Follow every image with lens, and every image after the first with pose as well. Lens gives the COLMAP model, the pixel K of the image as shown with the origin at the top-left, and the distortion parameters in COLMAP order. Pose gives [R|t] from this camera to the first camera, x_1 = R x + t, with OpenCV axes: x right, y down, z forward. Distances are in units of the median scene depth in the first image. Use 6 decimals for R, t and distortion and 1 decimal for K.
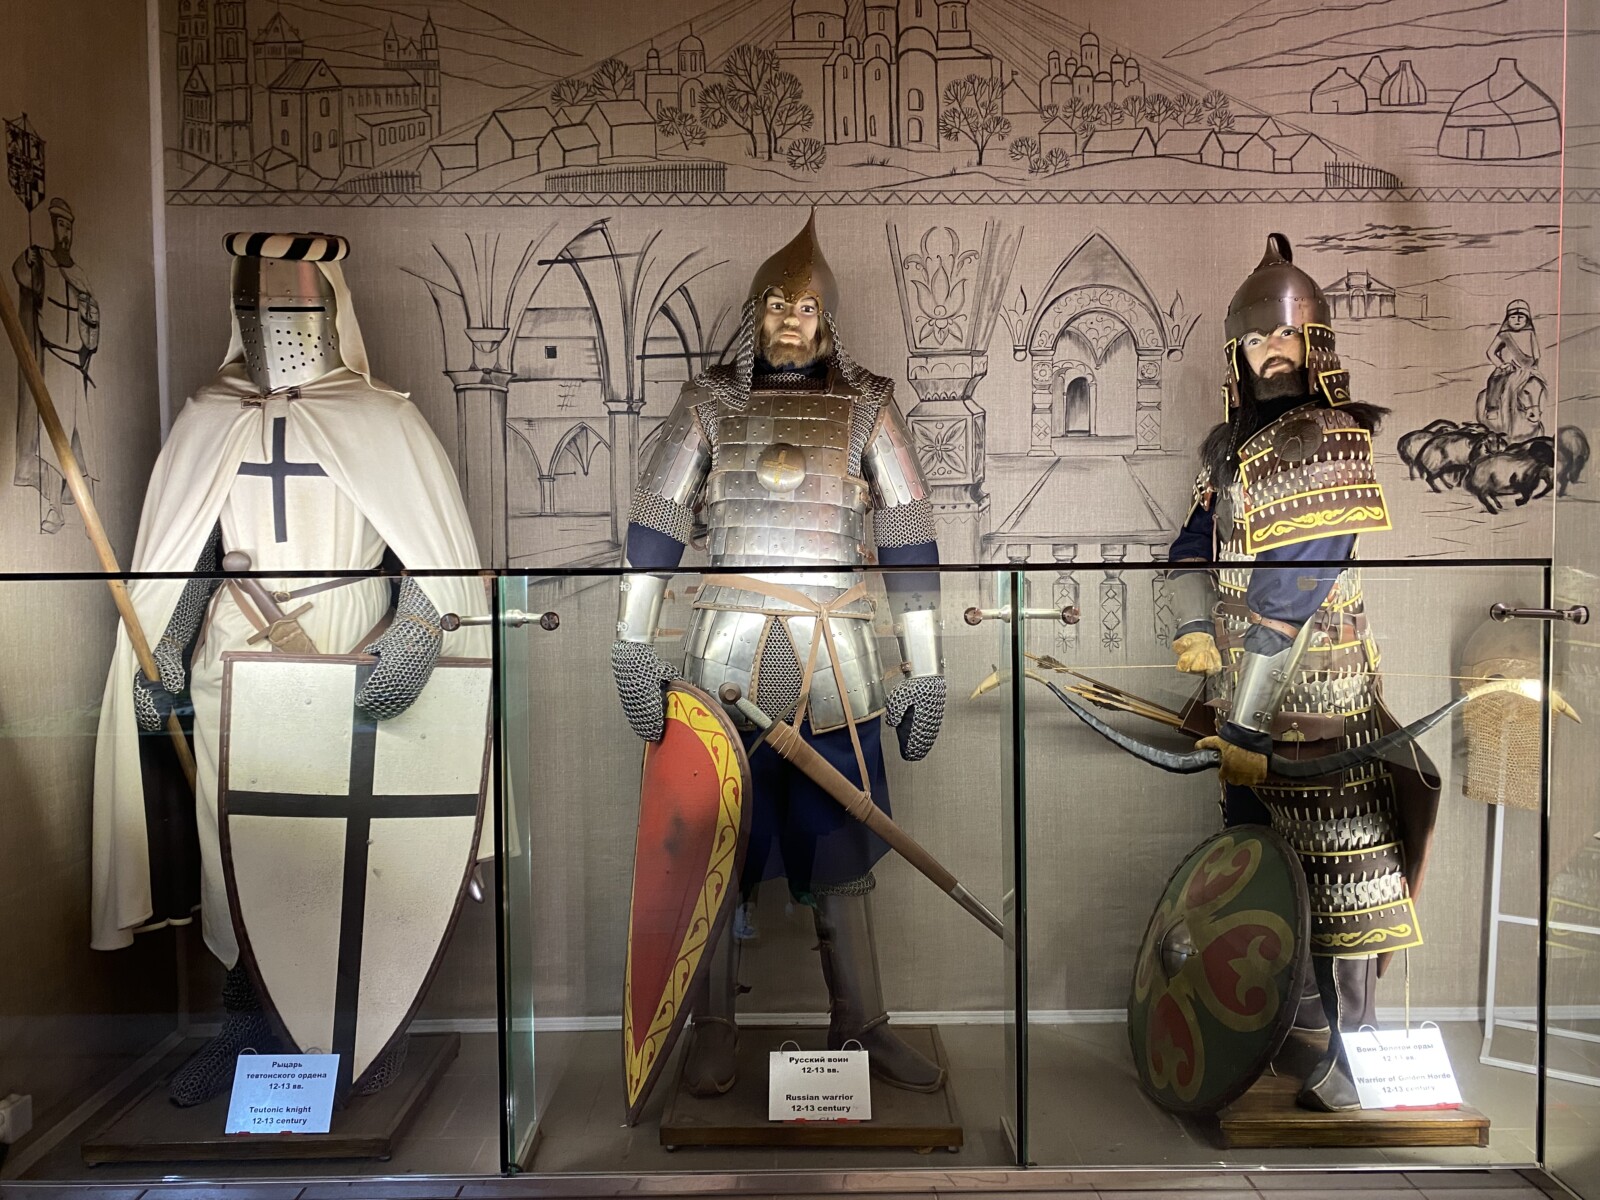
lens RADIAL K [[1251.1, 0, 799.9], [0, 1251.1, 586.8], [0, 0, 1]] dist [0.035747, -0.039961]
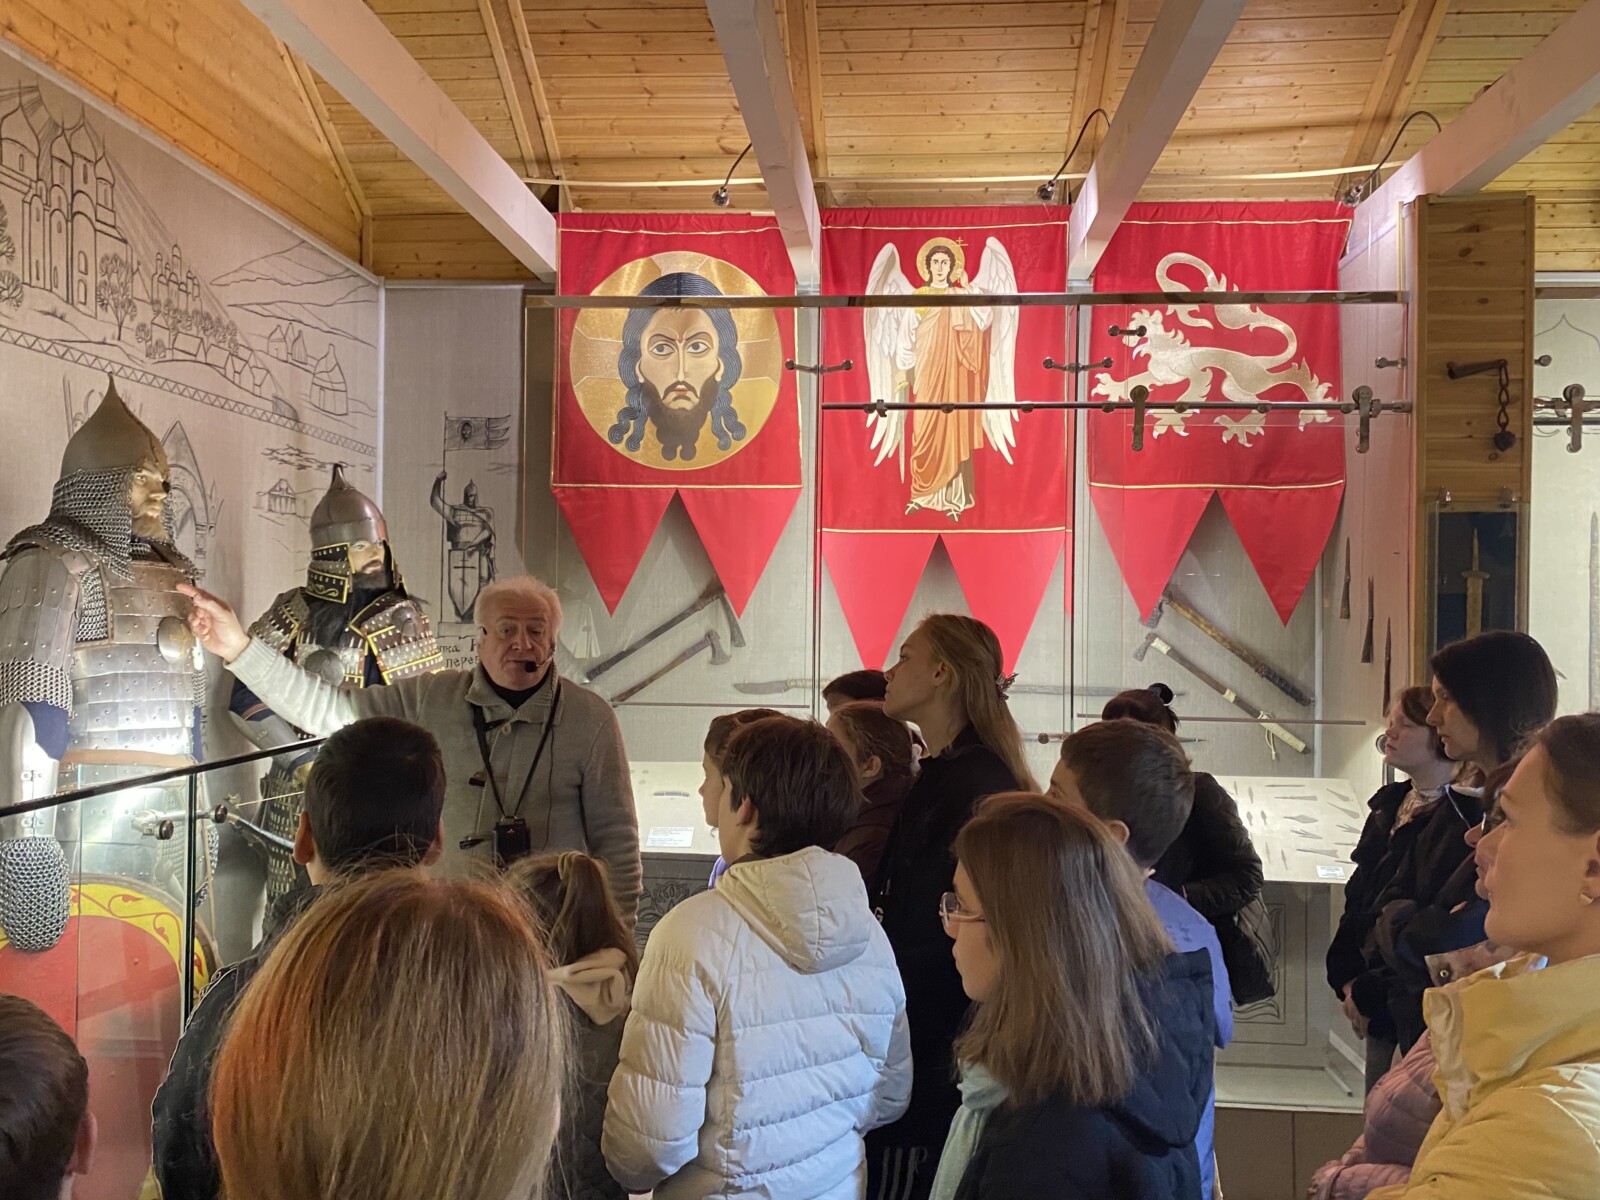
lens RADIAL K [[1251.1, 0, 803.3], [0, 1251.1, 606.0], [0, 0, 1]] dist [0.035747, -0.039961]
pose [[0.117539, 0.021685, 0.992831, -0.837450], [0.015428, 0.999601, -0.023660, -0.077544], [-0.992948, 0.018099, 0.117157, 0.307916]]
